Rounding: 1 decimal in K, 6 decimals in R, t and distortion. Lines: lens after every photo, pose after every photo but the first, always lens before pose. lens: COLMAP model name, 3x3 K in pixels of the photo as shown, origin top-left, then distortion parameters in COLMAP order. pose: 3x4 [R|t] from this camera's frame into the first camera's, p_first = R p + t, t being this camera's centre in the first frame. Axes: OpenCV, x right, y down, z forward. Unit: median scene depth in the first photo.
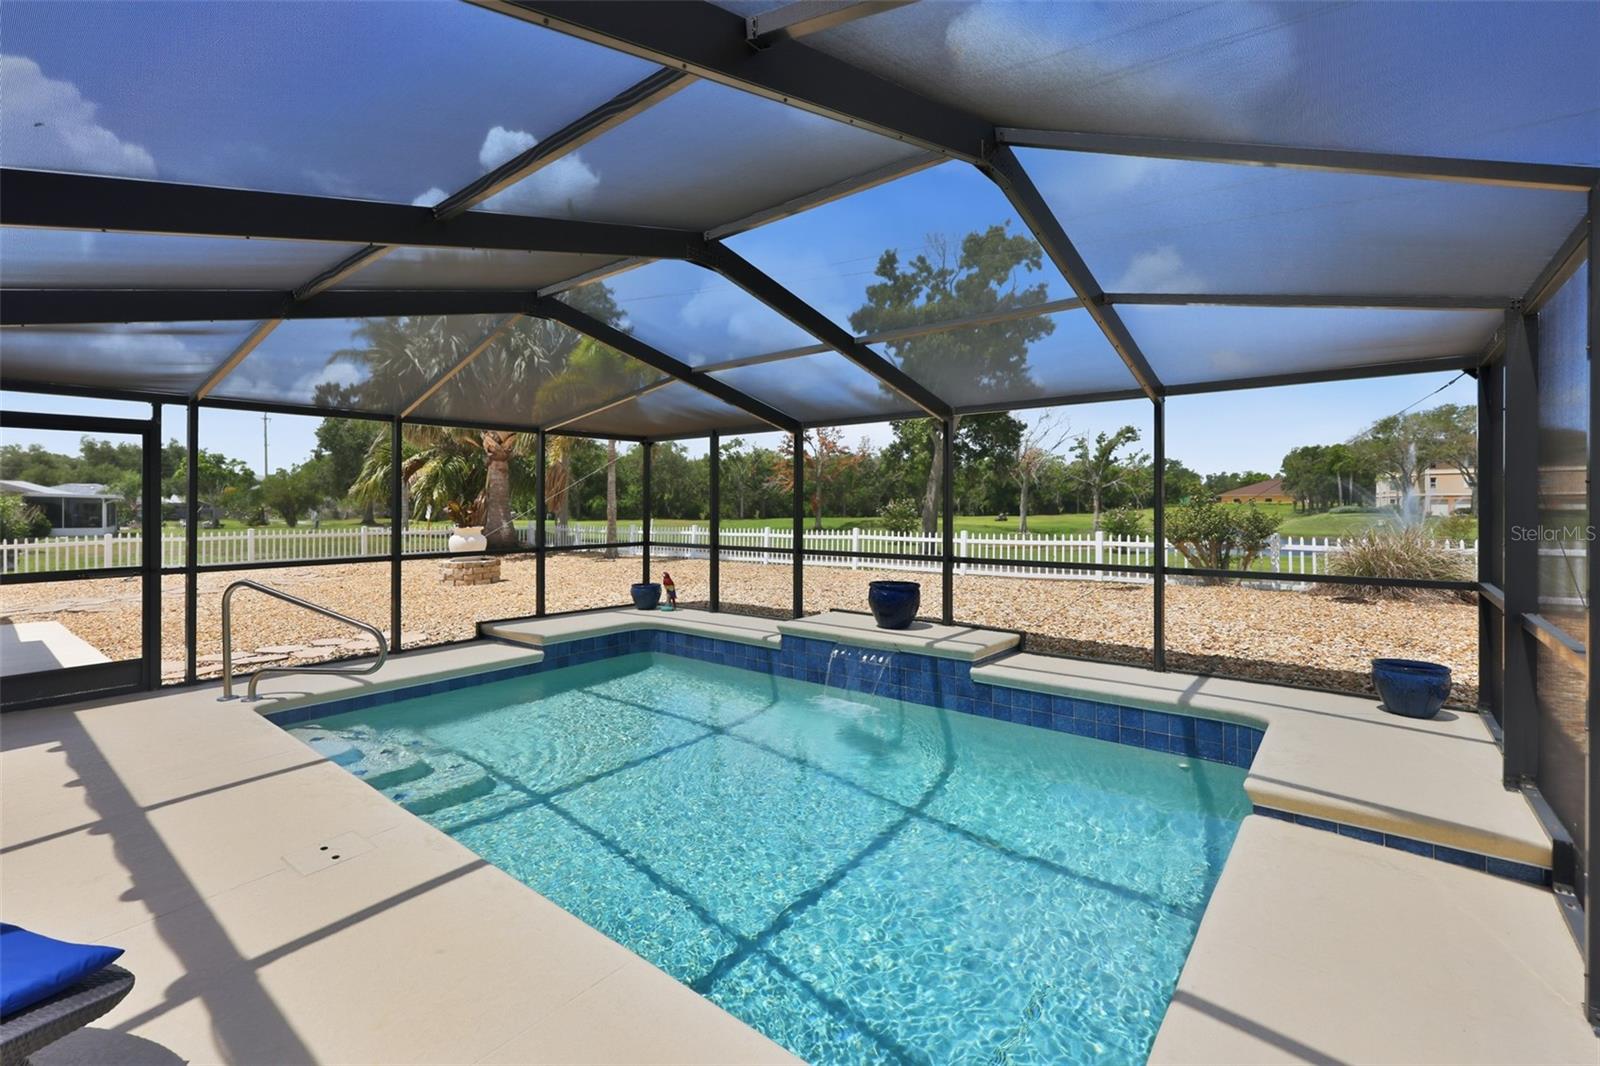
lens RADIAL K [[702.7, 0, 797.5], [0, 702.7, 495.1], [0, 0, 1]] dist [-0.003550, 0.000447]
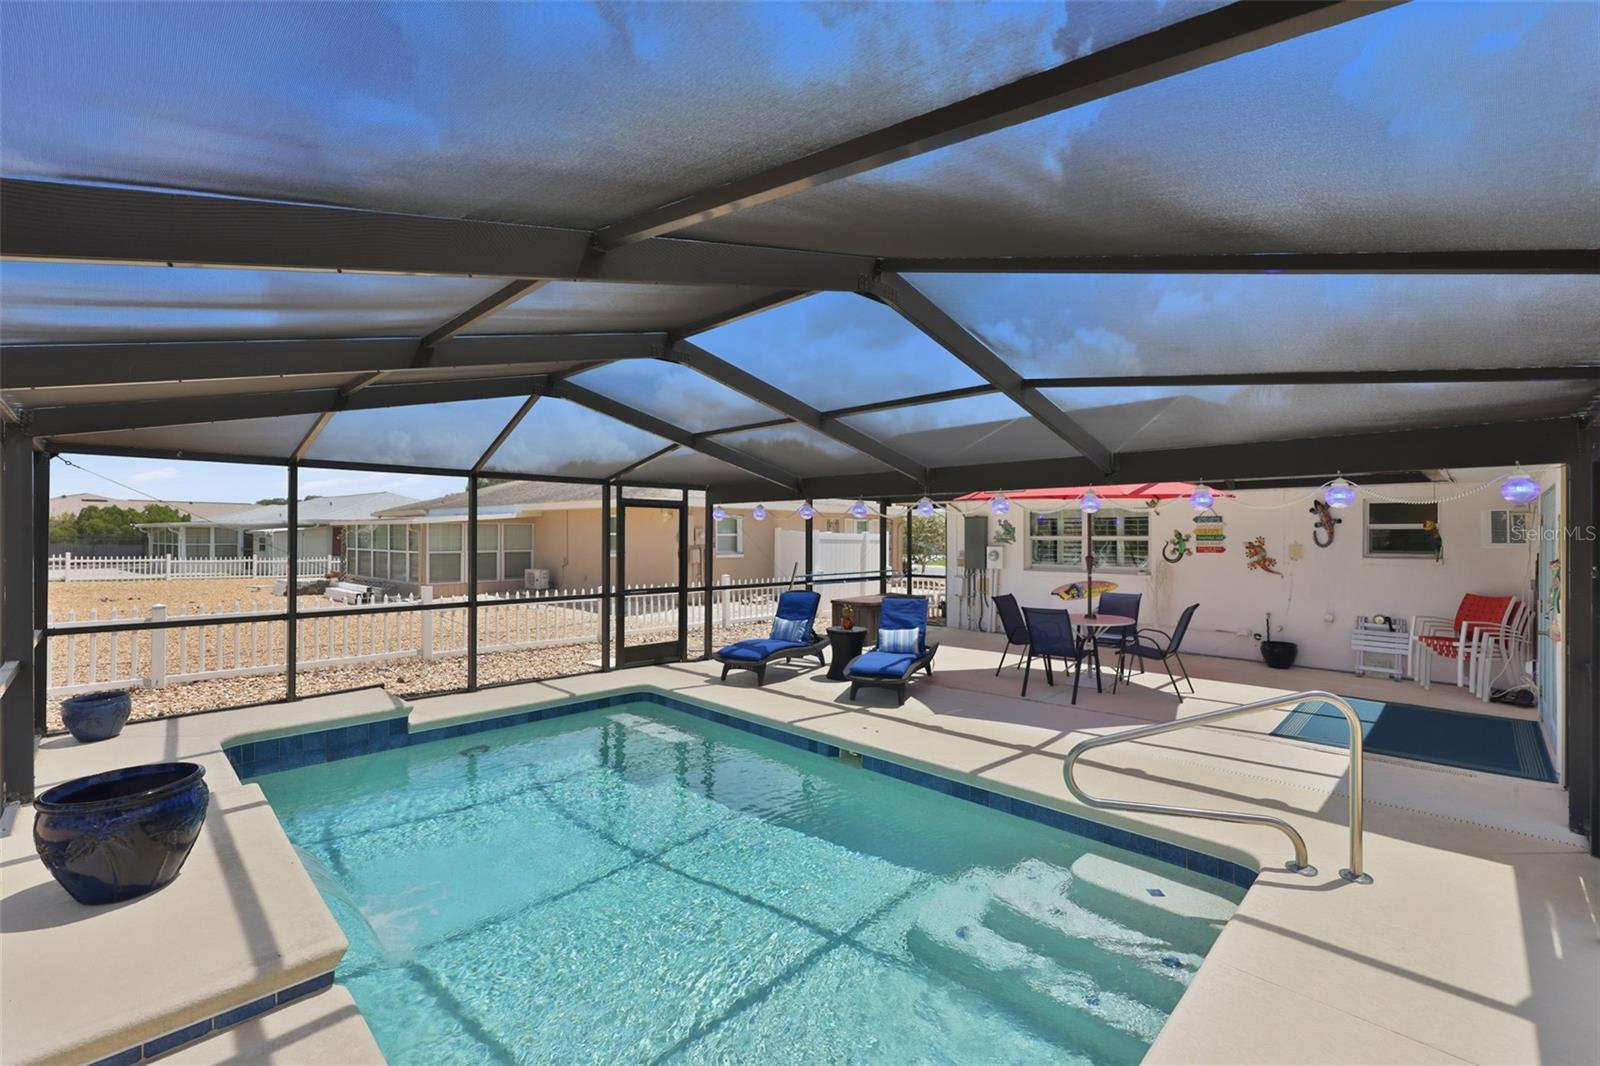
lens RADIAL K [[702.7, 0, 789.4], [0, 702.7, 530.8], [0, 0, 1]] dist [-0.003550, 0.000447]
pose [[-0.994496, 0.005326, 0.104642, -0.211049], [0.003400, 0.999822, -0.018576, -0.013406], [-0.104722, -0.018118, -0.994336, 1.030358]]
